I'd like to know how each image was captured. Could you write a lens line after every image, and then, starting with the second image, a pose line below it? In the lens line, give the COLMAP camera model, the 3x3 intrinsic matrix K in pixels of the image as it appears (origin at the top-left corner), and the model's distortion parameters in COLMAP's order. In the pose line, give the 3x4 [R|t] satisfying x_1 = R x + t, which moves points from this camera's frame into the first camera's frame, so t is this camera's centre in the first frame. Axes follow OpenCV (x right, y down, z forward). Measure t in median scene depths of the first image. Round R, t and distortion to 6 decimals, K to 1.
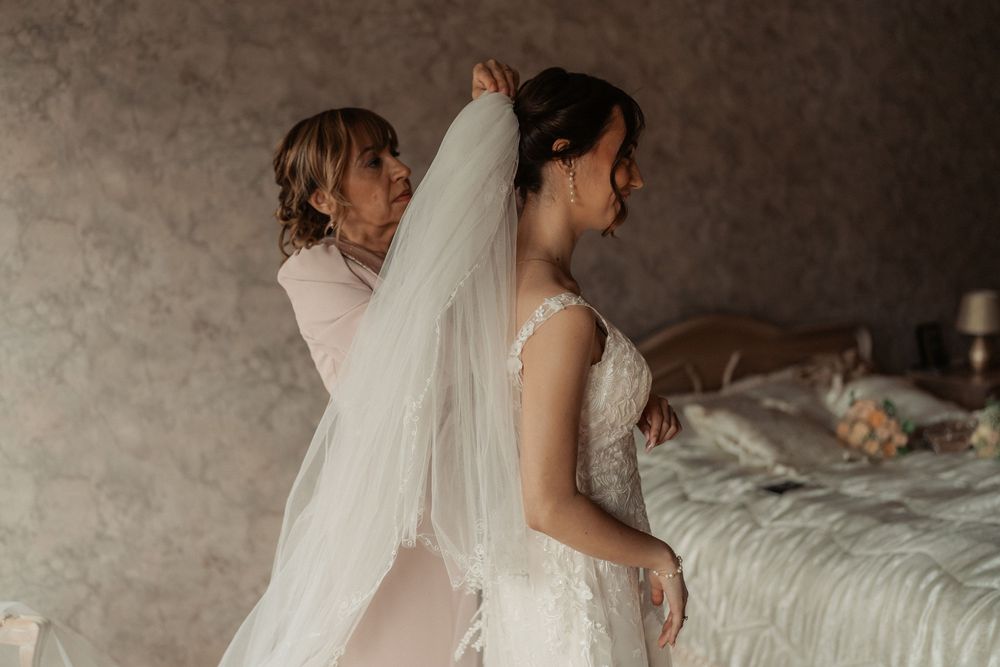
lens RADIAL K [[1065.9, 0, 500.0], [0, 1065.9, 333.5], [0, 0, 1]] dist [0.001087, 0.006220]
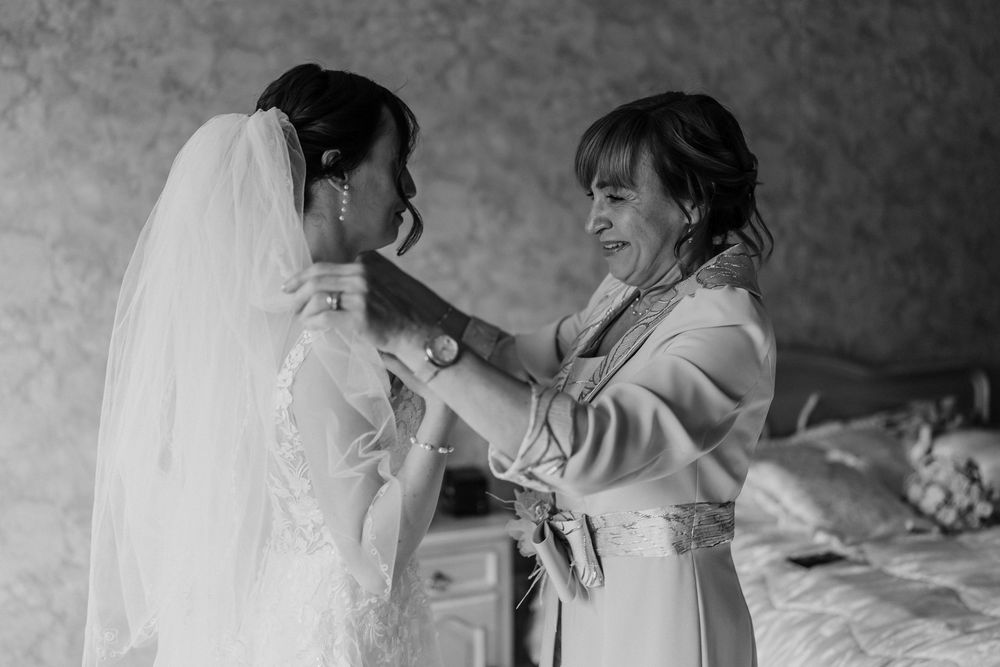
lens RADIAL K [[1065.9, 0, 500.0], [0, 1065.9, 333.5], [0, 0, 1]] dist [0.001087, 0.006220]
pose [[0.983679, 0.032485, -0.176976, 0.166127], [-0.035064, 0.999319, -0.011465, -0.018040], [0.176483, 0.017483, 0.984148, 0.118944]]
